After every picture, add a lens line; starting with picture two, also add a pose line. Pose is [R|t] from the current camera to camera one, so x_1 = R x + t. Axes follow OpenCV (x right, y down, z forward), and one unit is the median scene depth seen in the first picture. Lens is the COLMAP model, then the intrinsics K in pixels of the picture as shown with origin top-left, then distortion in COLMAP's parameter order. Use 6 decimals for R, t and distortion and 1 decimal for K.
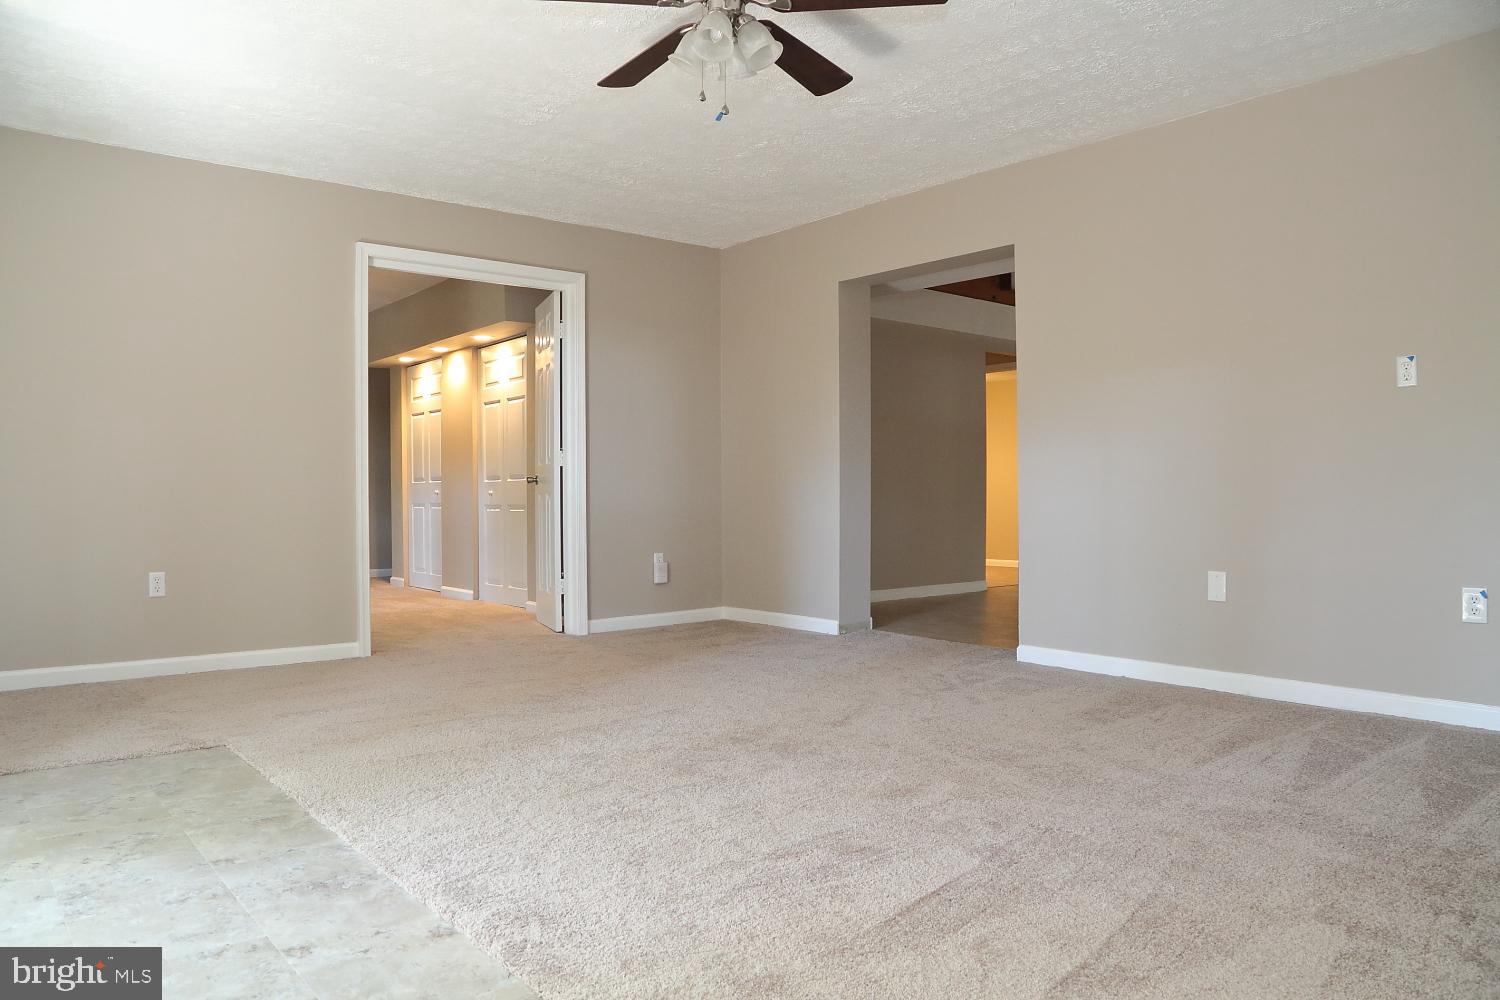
lens RADIAL K [[1057.0, 0, 765.7], [0, 1057.0, 501.3], [0, 0, 1]] dist [-0.114155, 0.051916]
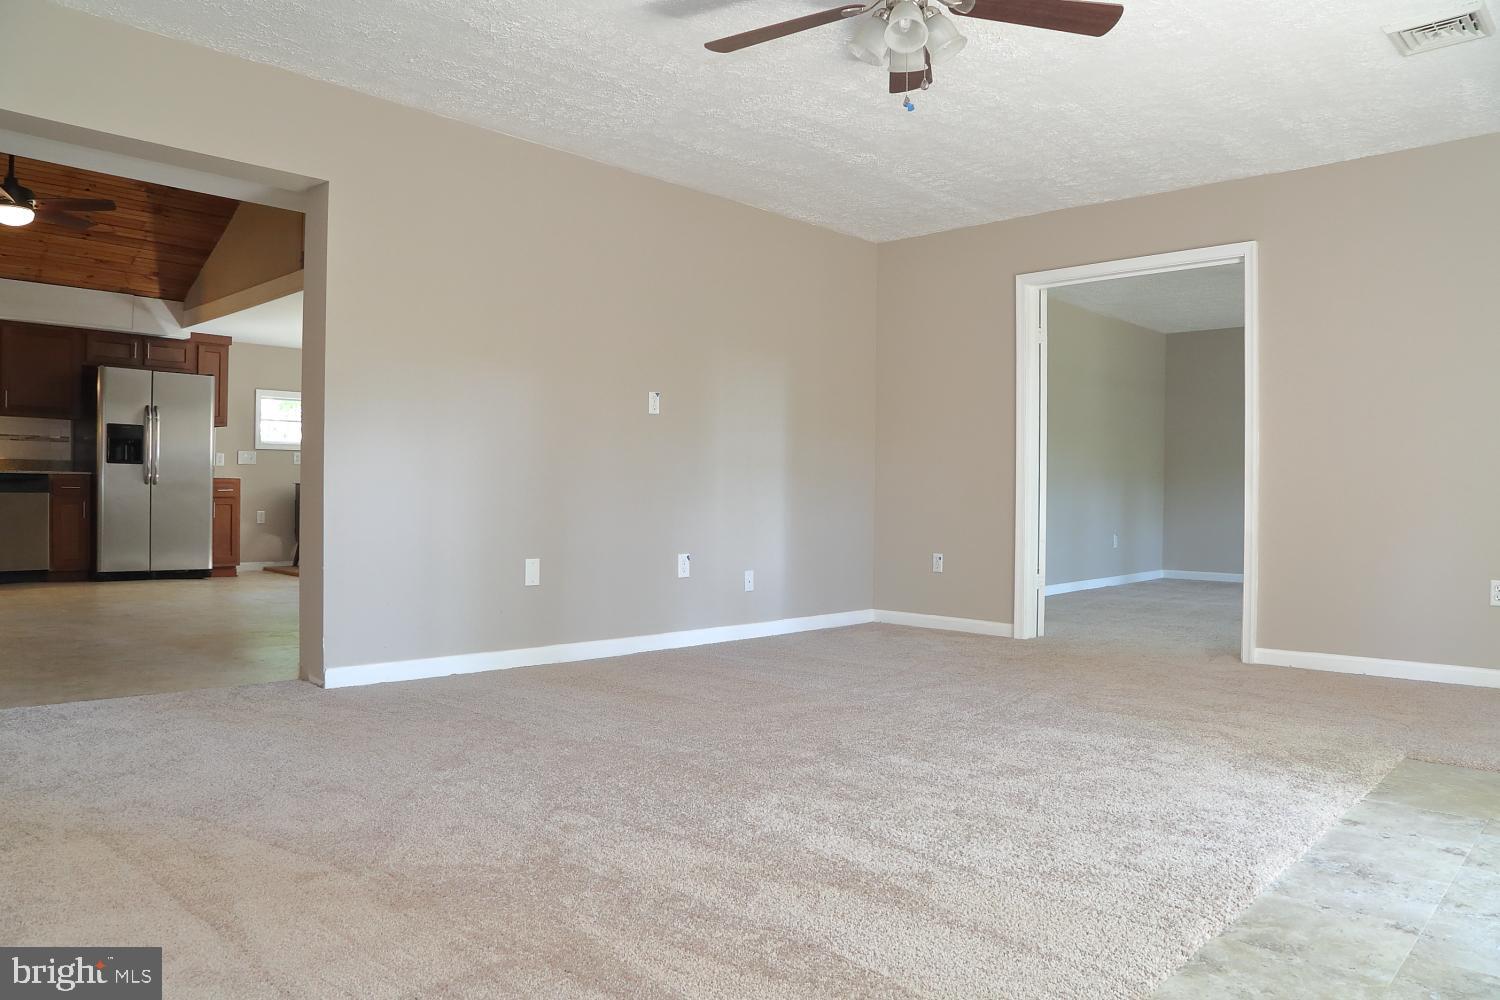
lens RADIAL K [[1057.0, 0, 756.6], [0, 1057.0, 494.2], [0, 0, 1]] dist [-0.114155, 0.051916]
pose [[-0.131300, 0.001450, 0.991342, -1.238797], [-0.003303, 0.999993, -0.001901, -0.000119], [-0.991337, -0.003524, -0.131295, 1.581470]]
